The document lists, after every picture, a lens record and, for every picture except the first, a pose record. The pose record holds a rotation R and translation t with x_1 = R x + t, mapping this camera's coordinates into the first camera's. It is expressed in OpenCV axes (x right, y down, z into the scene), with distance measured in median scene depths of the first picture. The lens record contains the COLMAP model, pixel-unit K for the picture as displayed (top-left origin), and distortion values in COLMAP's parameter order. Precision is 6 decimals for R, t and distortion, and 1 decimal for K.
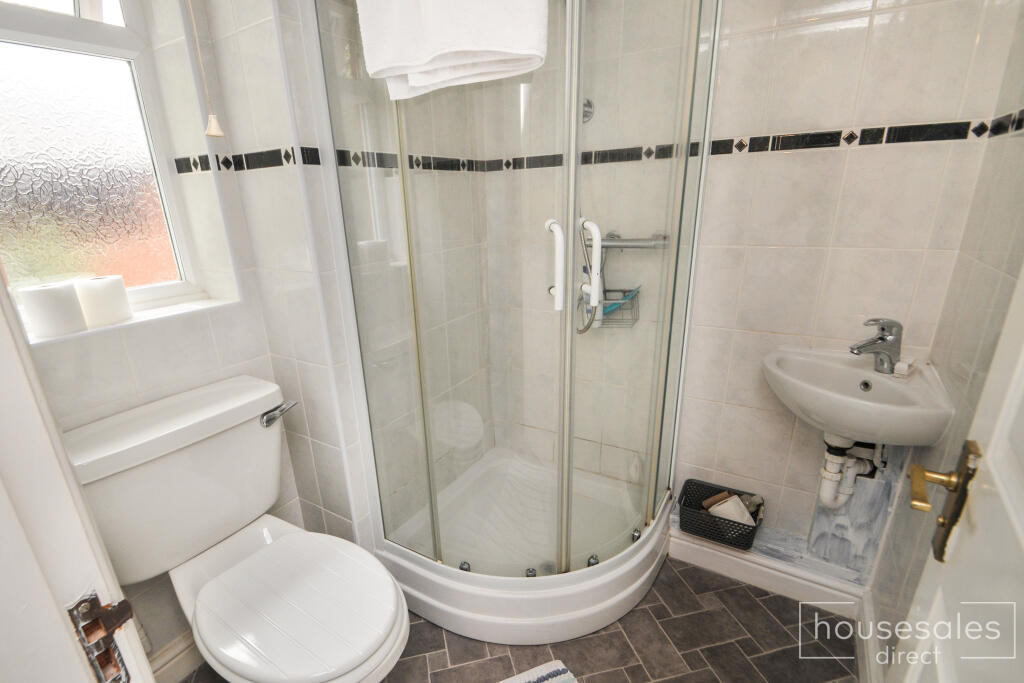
lens RADIAL K [[464.4, 0, 513.3], [0, 464.4, 347.5], [0, 0, 1]] dist [0.011511, -0.000272]
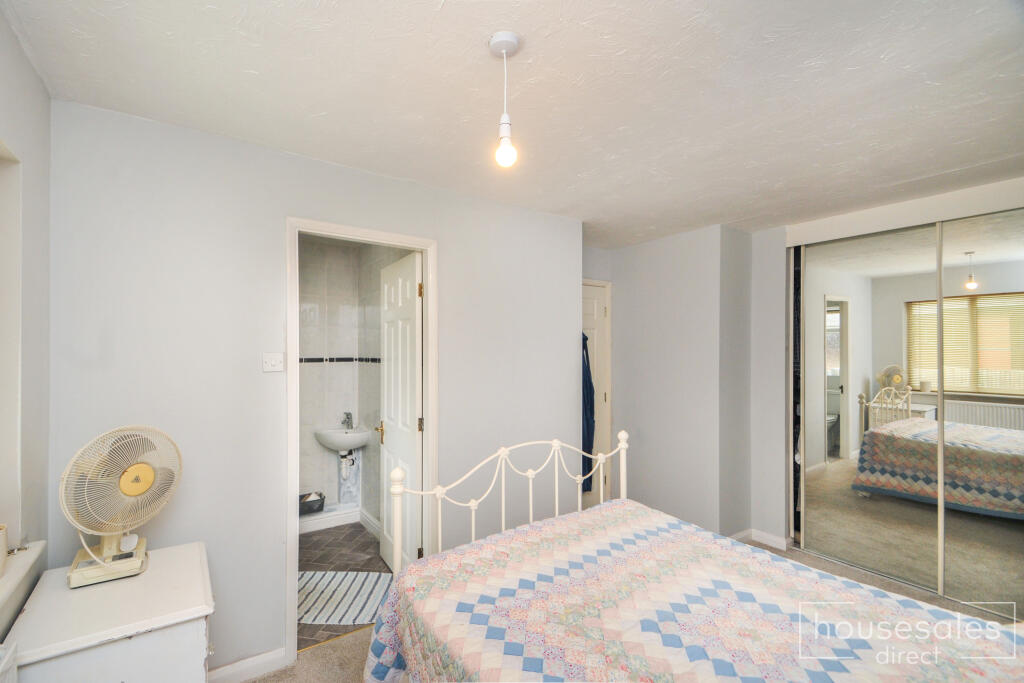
lens RADIAL K [[464.4, 0, 512.6], [0, 464.4, 347.4], [0, 0, 1]] dist [0.011511, -0.000272]
pose [[0.415829, 0.026952, 0.909044, -1.647632], [0.283249, 0.946006, -0.157616, 0.340715], [-0.864209, 0.323027, 0.385742, -1.367704]]
